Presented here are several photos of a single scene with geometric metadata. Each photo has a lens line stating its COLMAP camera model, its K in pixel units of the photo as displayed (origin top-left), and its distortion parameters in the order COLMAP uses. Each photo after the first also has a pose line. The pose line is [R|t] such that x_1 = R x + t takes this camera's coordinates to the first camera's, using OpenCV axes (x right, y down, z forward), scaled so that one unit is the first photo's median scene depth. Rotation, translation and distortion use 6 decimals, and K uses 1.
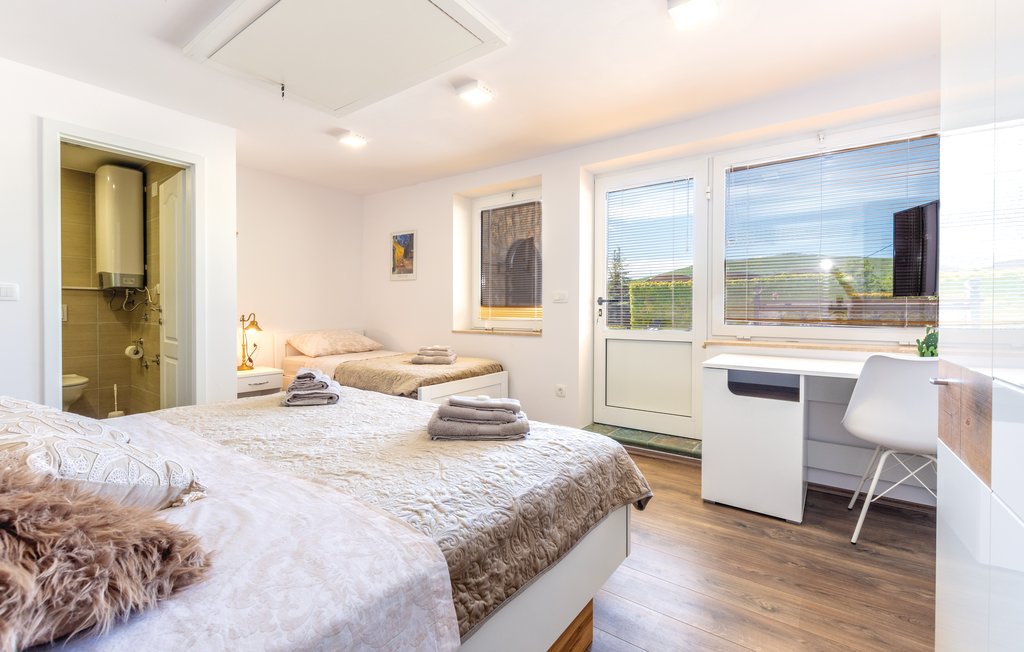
lens RADIAL K [[446.7, 0, 509.2], [0, 446.7, 318.5], [0, 0, 1]] dist [0.005478, 0.000564]
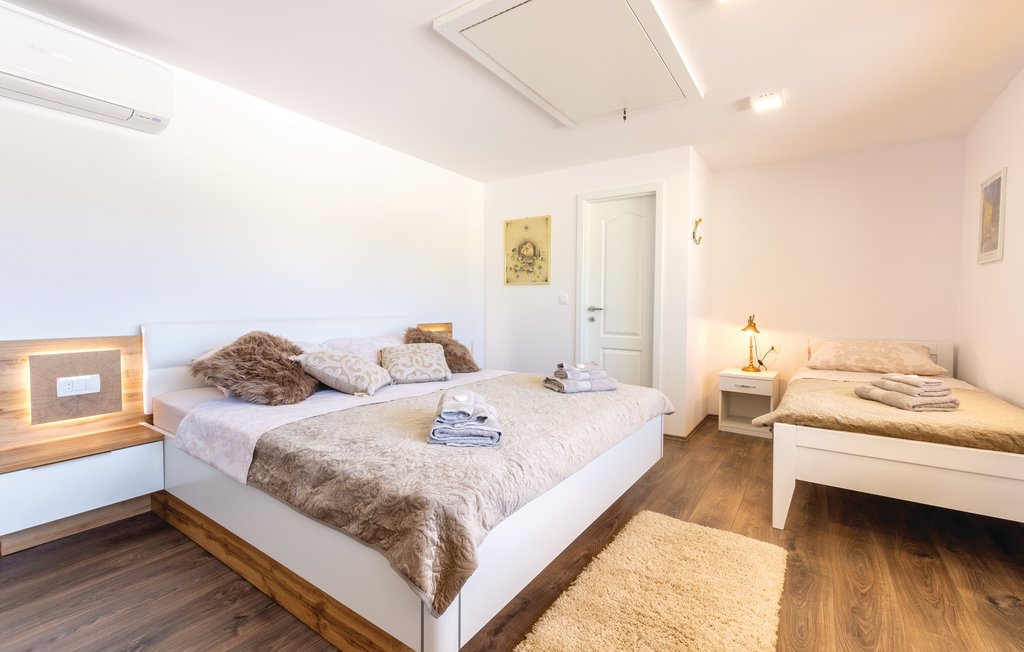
lens RADIAL K [[446.7, 0, 510.0], [0, 446.7, 326.8], [0, 0, 1]] dist [0.005478, 0.000564]
pose [[0.032664, 0.045290, -0.998440, 0.378939], [-0.016009, 0.998868, 0.044785, -0.020166], [0.999338, 0.014521, 0.033352, 0.430168]]
